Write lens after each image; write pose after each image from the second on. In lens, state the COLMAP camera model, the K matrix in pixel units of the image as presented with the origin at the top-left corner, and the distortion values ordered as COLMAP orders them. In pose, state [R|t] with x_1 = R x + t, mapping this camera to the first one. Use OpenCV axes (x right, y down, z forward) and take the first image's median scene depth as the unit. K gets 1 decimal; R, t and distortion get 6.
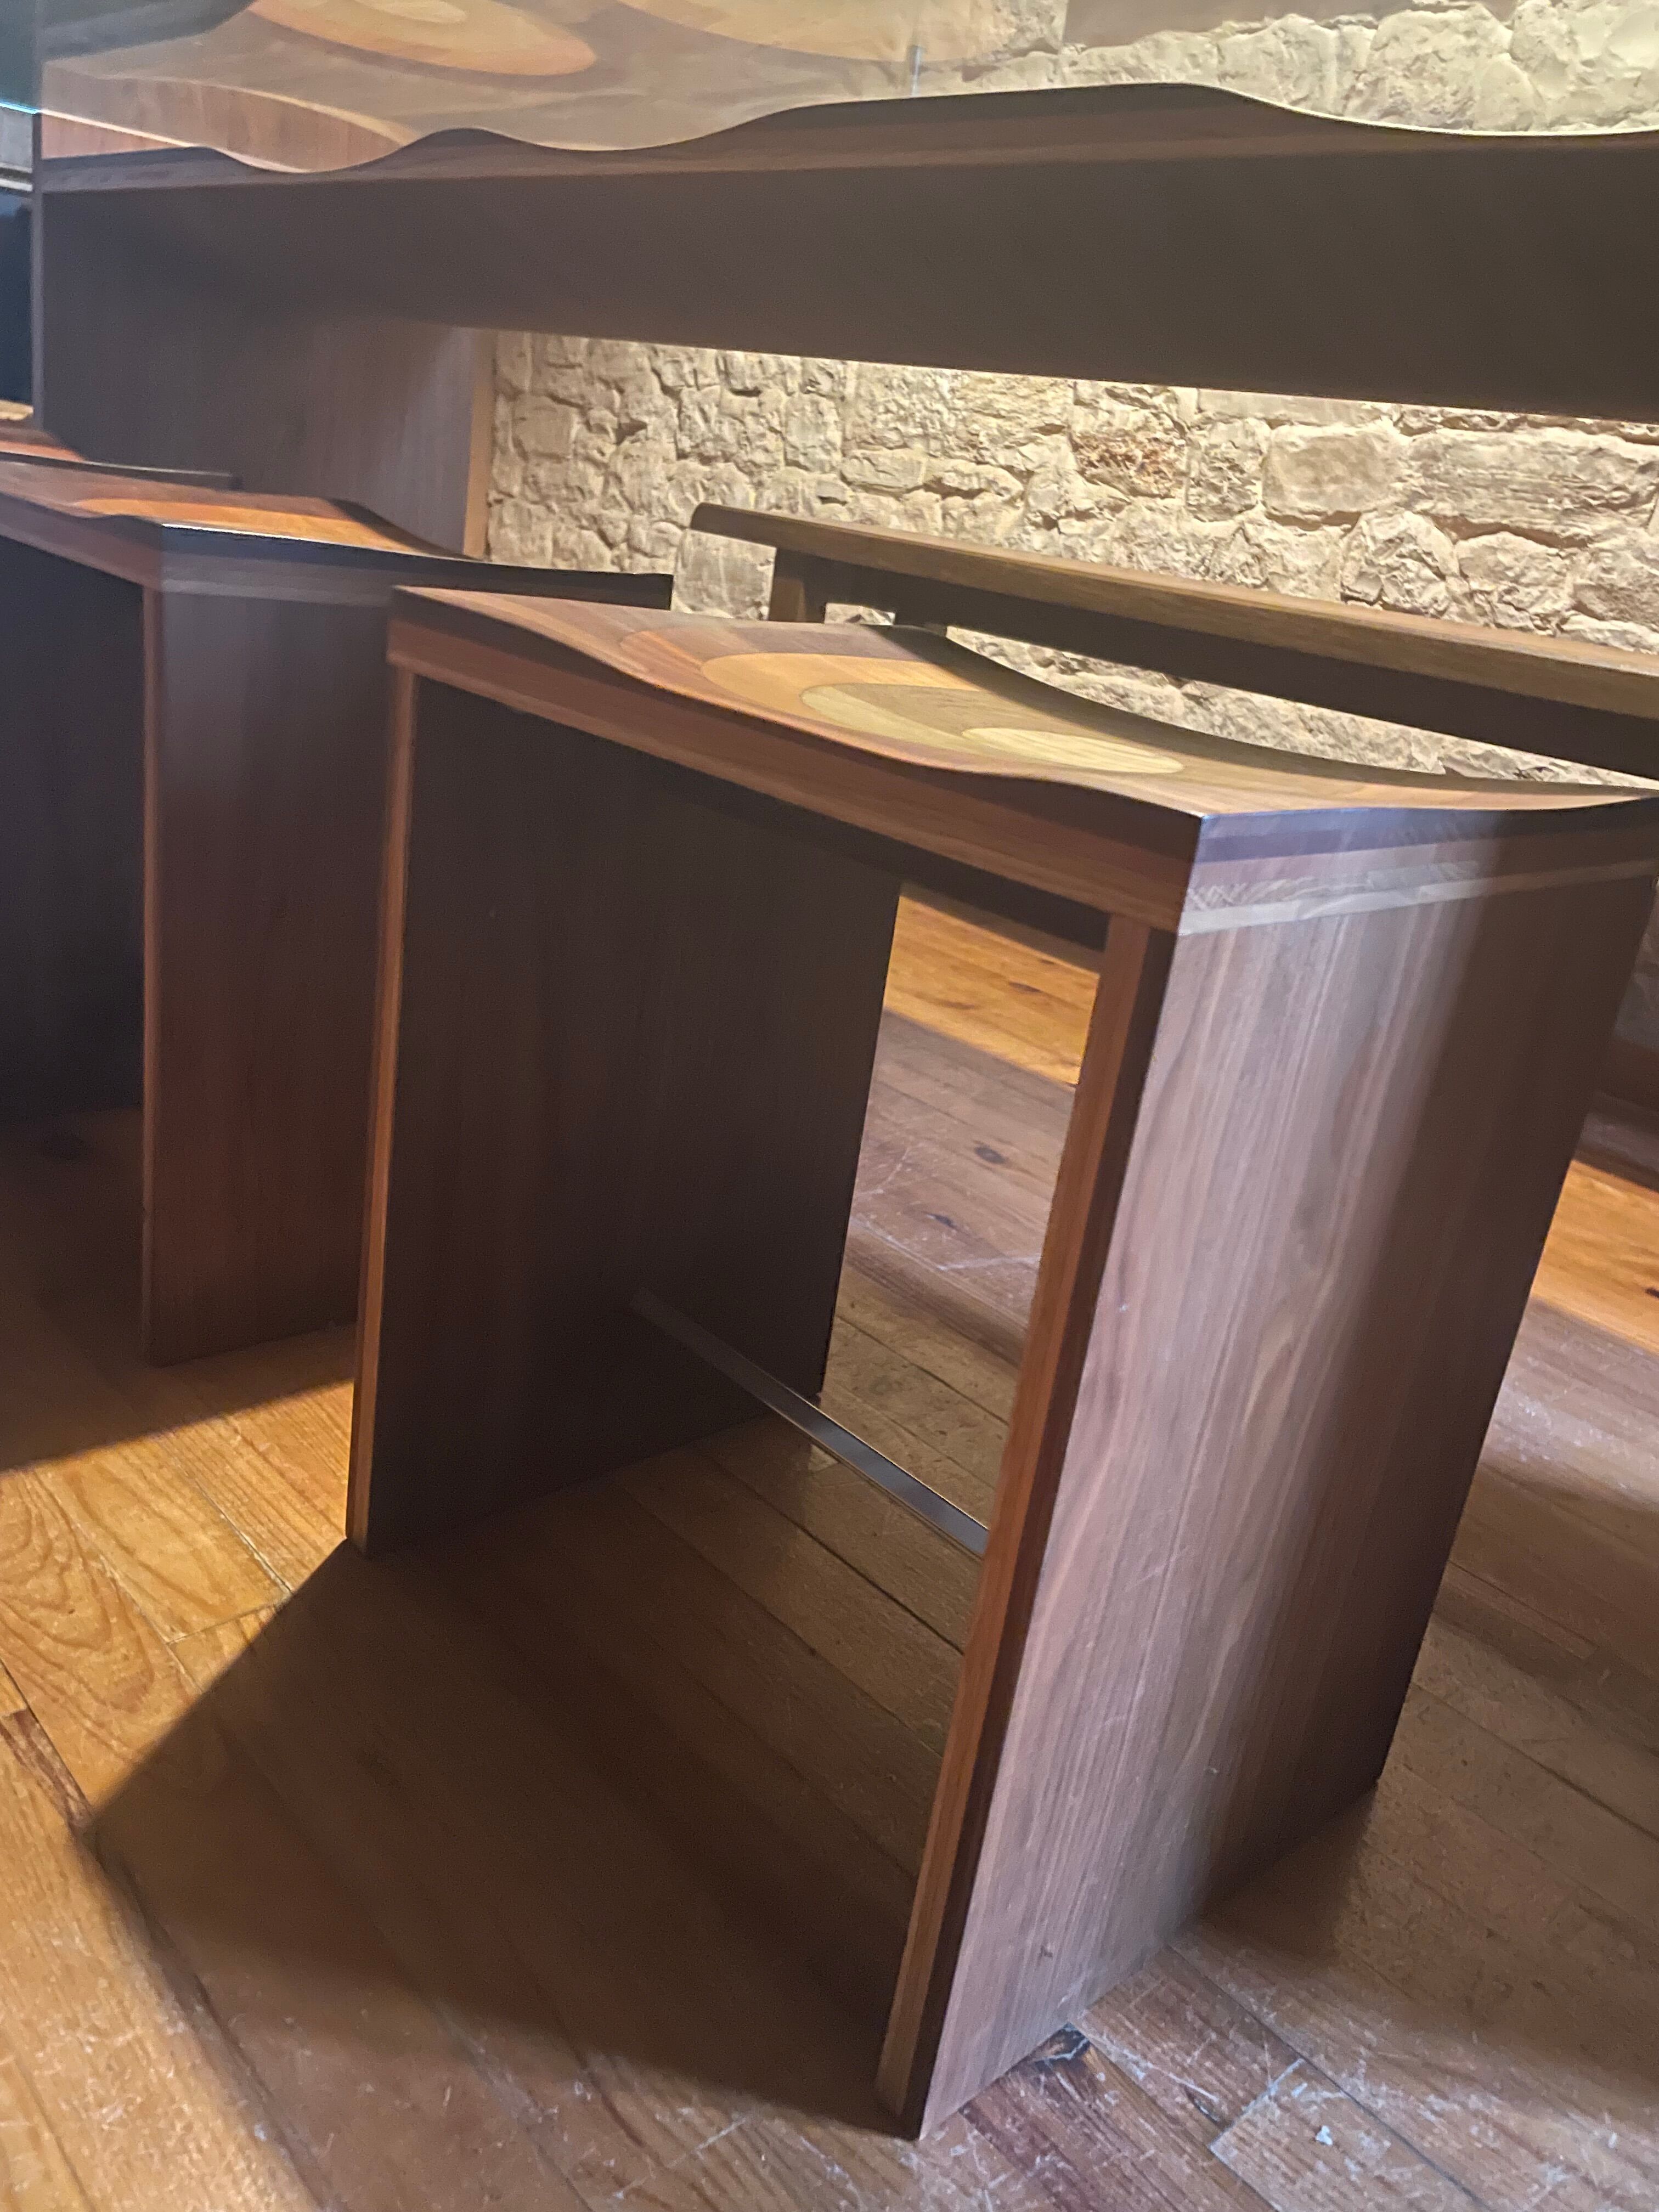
lens RADIAL K [[1677.2, 0, 835.5], [0, 1677.2, 1049.1], [0, 0, 1]] dist [0.072085, -0.100782]
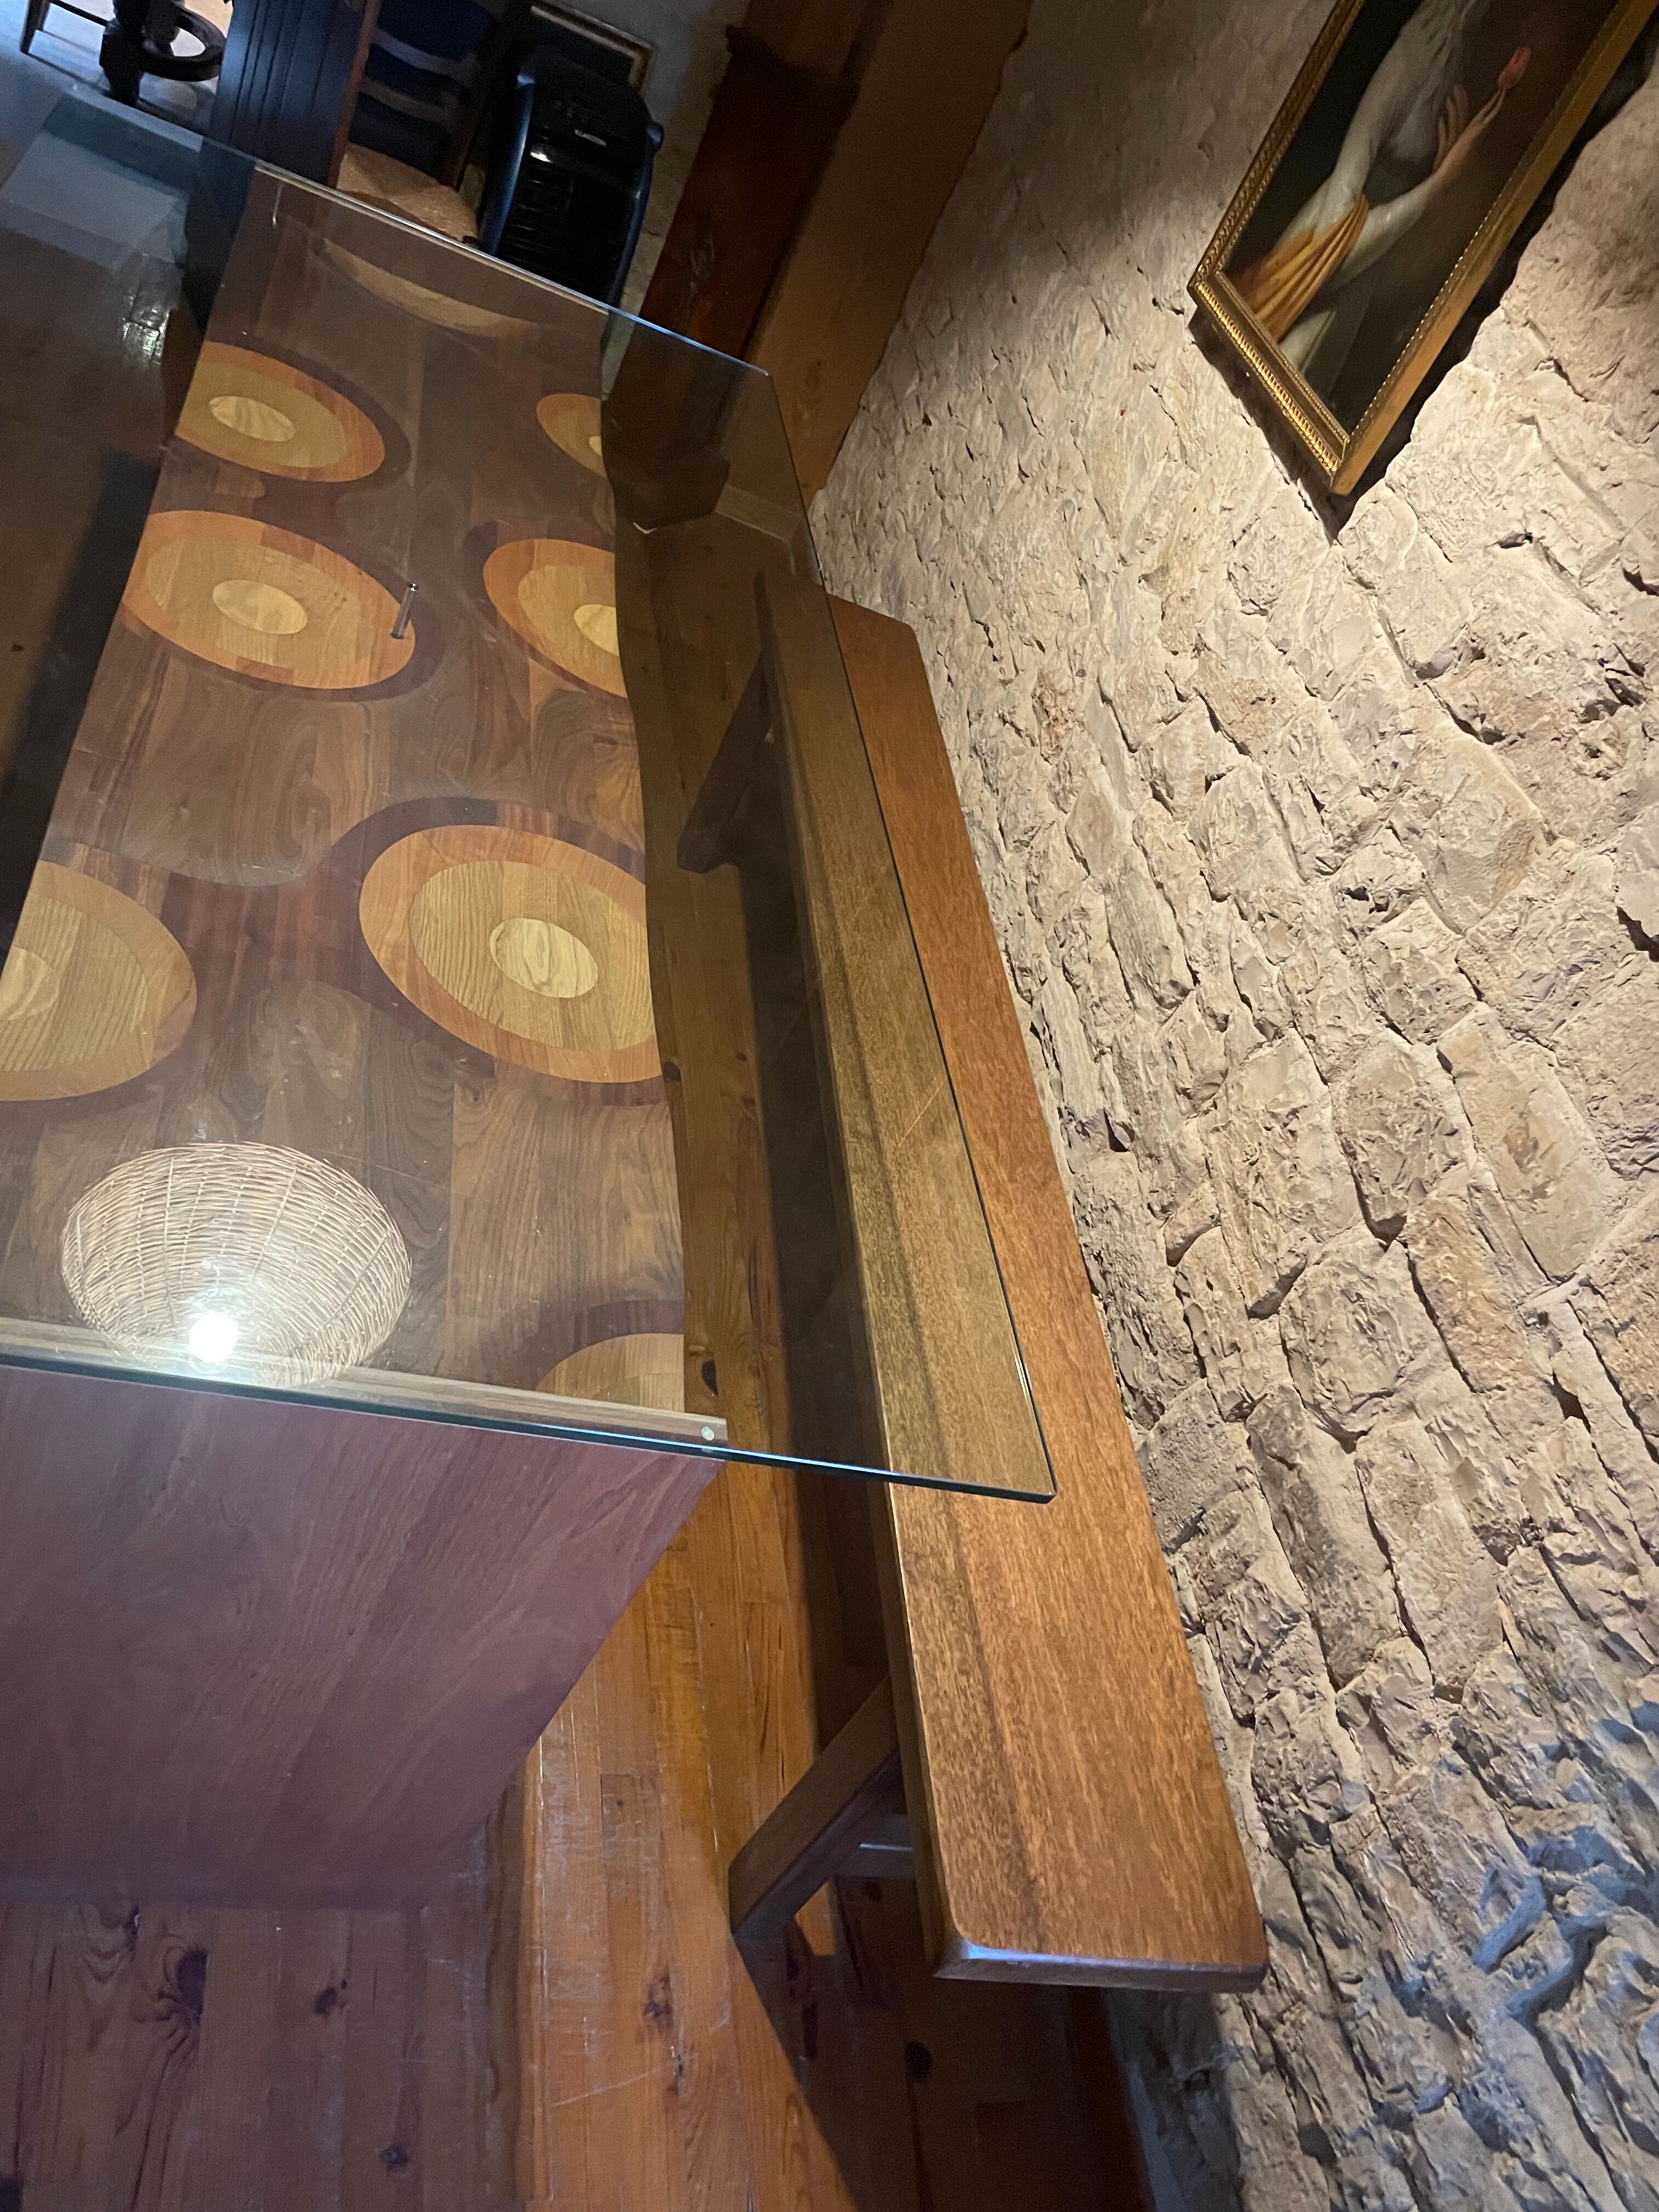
lens RADIAL K [[1677.2, 0, 865.2], [0, 1677.2, 1098.5], [0, 0, 1]] dist [0.072085, -0.100782]
pose [[0.810092, 0.522500, -0.265978, 0.572836], [-0.450285, 0.844991, 0.288502, -0.448681], [0.375492, -0.113947, 0.919795, -0.127429]]
